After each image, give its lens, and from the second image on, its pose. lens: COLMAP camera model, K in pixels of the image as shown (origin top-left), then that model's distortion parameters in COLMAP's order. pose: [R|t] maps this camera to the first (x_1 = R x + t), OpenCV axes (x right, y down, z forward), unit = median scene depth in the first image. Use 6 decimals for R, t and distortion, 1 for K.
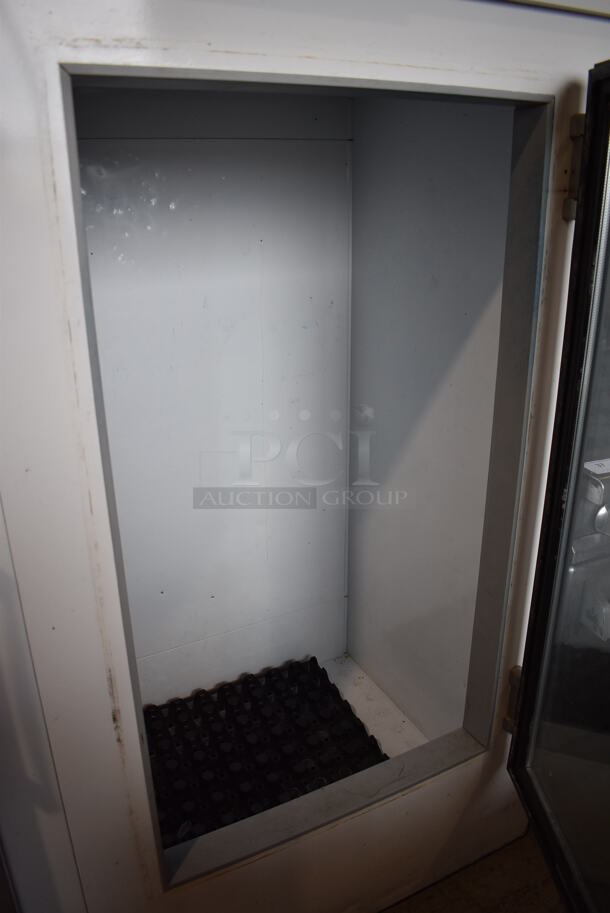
lens RADIAL K [[709.2, 0, 303.1], [0, 709.2, 457.9], [0, 0, 1]] dist [-0.096516, 0.008451]
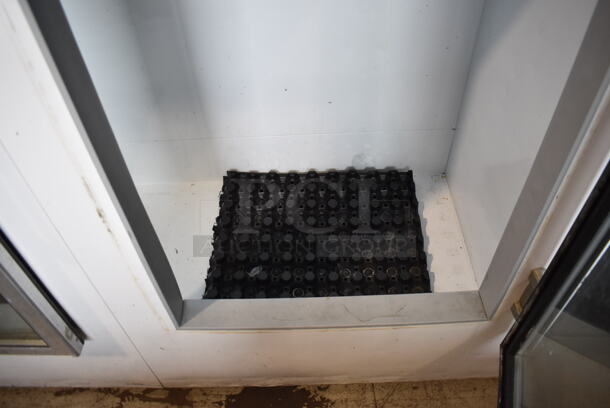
lens RADIAL K [[473.8, 0, 307.2], [0, 473.8, 205.5], [0, 0, 1]] dist [-0.096516, 0.008451]
pose [[0.896459, 0.314934, -0.311733, 0.159437], [-0.138576, 0.867445, 0.477845, -0.028031], [0.420901, -0.385170, 0.821271, 0.319708]]
